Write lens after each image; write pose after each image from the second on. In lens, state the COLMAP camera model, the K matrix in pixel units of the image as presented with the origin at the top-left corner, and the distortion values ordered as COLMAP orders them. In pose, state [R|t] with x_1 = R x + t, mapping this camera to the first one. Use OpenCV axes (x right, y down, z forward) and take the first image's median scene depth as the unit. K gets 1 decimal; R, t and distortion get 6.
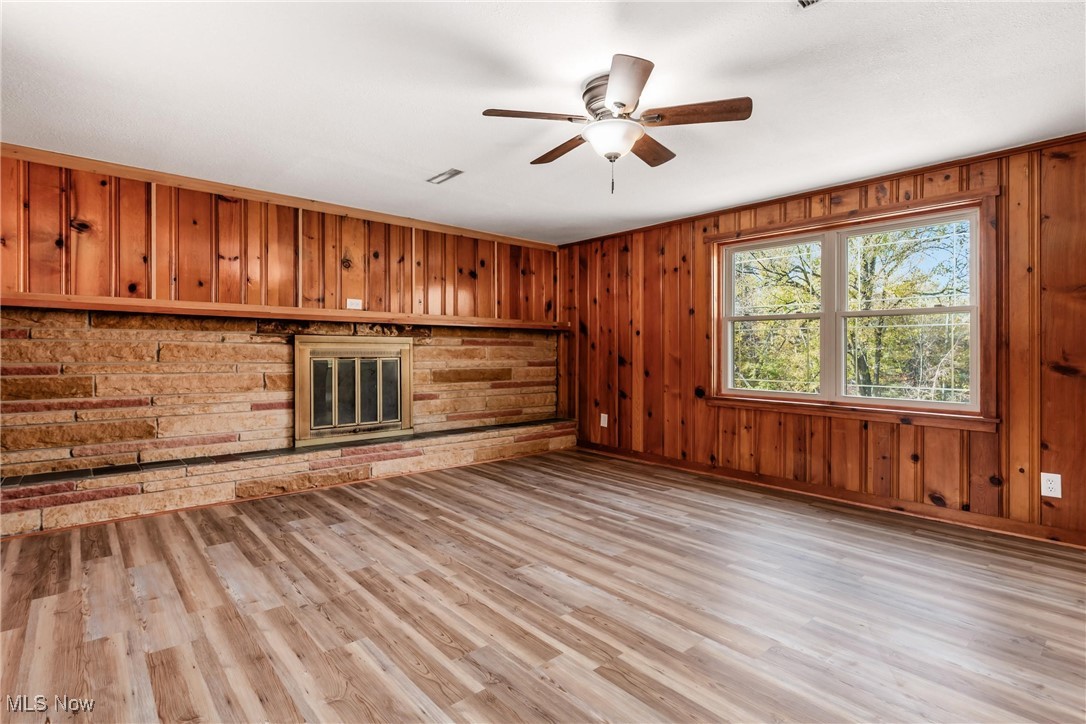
lens RADIAL K [[552.3, 0, 531.8], [0, 552.3, 347.4], [0, 0, 1]] dist [0.003105, -0.001636]
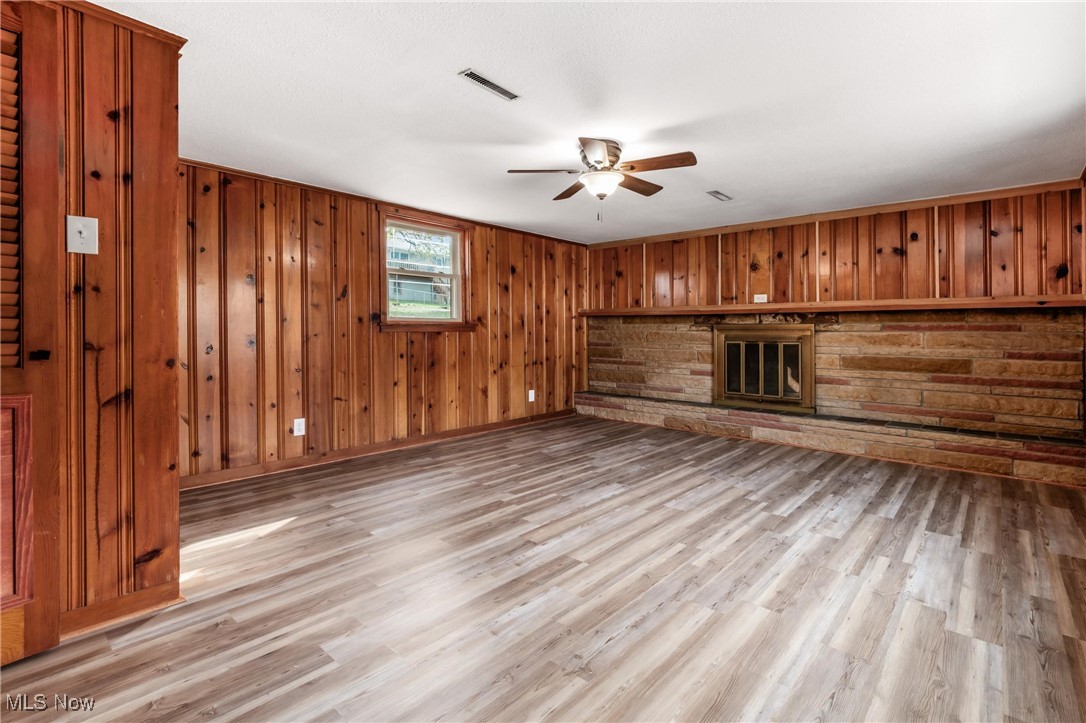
lens RADIAL K [[489.2, 0, 522.4], [0, 489.2, 332.8], [0, 0, 1]] dist [0.002488, -0.002311]
pose [[0.099677, -0.005618, -0.995004, 0.752576], [-0.001713, 0.999982, -0.005818, 0.006225], [0.995018, 0.002285, 0.099665, 0.377611]]
